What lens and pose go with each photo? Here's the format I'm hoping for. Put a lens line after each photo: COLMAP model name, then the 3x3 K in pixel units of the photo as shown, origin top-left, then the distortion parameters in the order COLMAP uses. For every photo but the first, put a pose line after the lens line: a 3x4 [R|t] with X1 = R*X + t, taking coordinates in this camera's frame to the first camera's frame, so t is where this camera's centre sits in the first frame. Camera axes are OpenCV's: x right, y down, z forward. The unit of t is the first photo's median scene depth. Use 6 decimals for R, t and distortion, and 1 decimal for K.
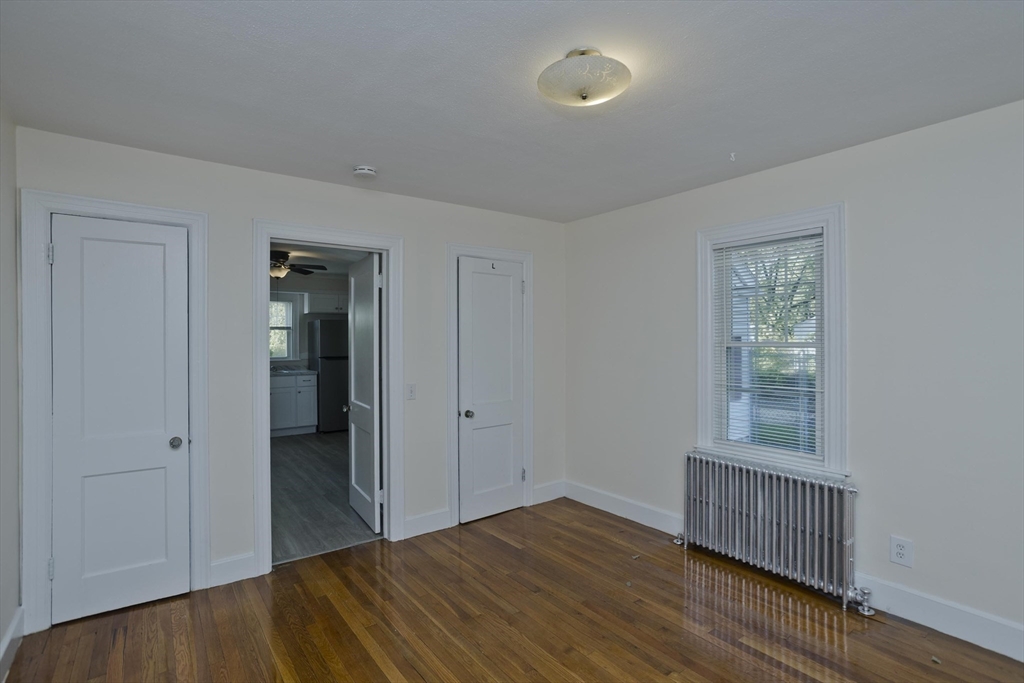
lens RADIAL K [[495.3, 0, 514.2], [0, 495.3, 330.2], [0, 0, 1]] dist [-0.050923, 0.029198]
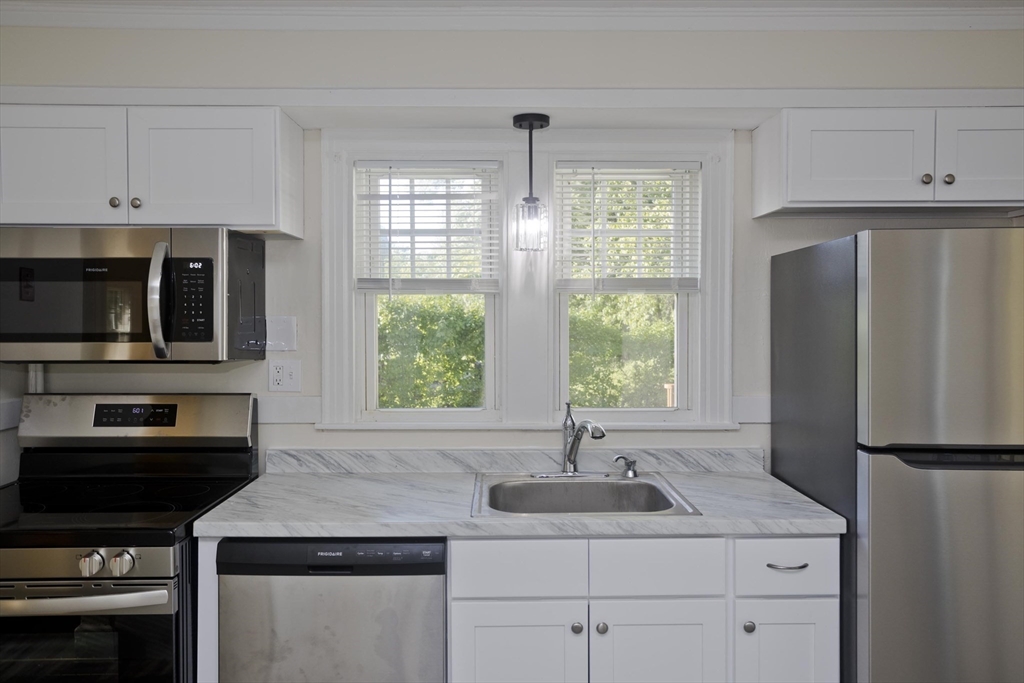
lens RADIAL K [[741.3, 0, 504.5], [0, 741.3, 329.9], [0, 0, 1]] dist [-0.000137, 0.003775]
pose [[0.800740, 0.019158, -0.598706, -0.336914], [0.007660, 0.999079, 0.042215, 0.001740], [0.598963, -0.038389, 0.799856, 0.705697]]
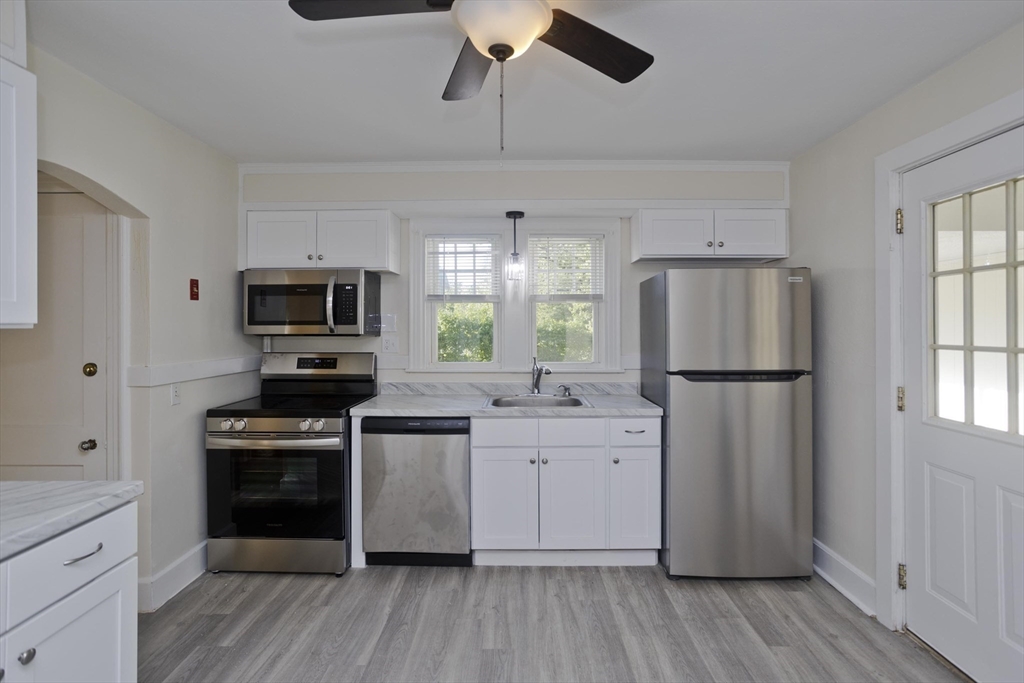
lens RADIAL K [[495.3, 0, 514.2], [0, 495.3, 330.2], [0, 0, 1]] dist [-0.050923, 0.029198]
pose [[0.788148, 0.009228, -0.615416, -0.257552], [0.008907, 0.999612, 0.026394, 0.013244], [0.615421, -0.026284, 0.787760, 0.633251]]
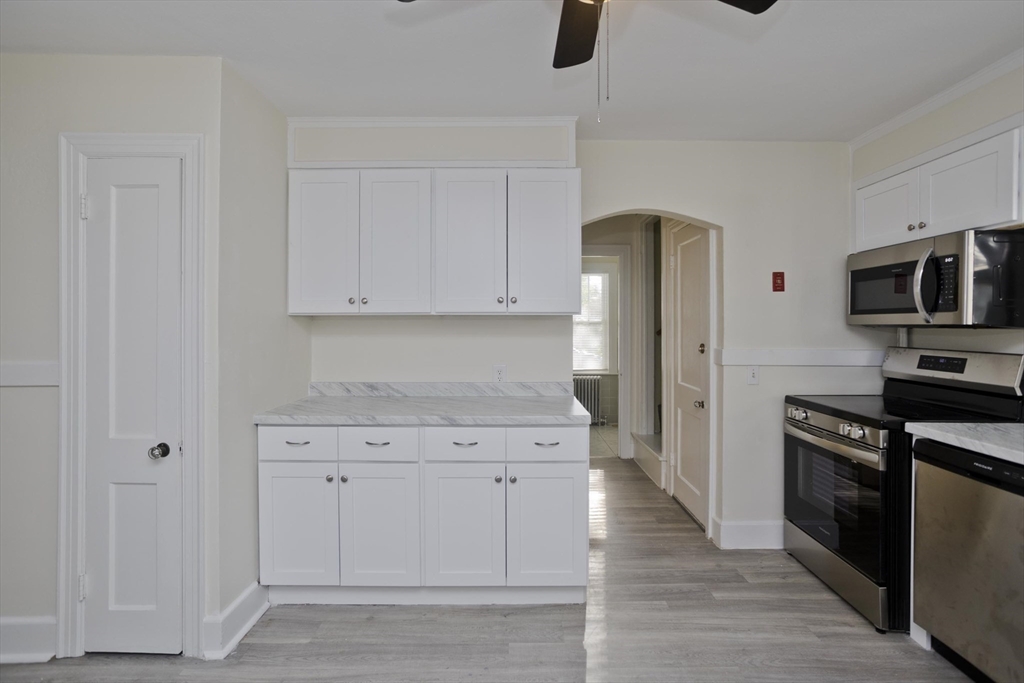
lens RADIAL K [[495.3, 0, 514.2], [0, 495.3, 330.2], [0, 0, 1]] dist [-0.050923, 0.029198]
pose [[-0.610254, 0.013143, -0.792097, -0.228937], [0.015366, 0.999871, 0.004752, 0.024119], [0.792057, -0.009271, -0.610377, 0.843724]]
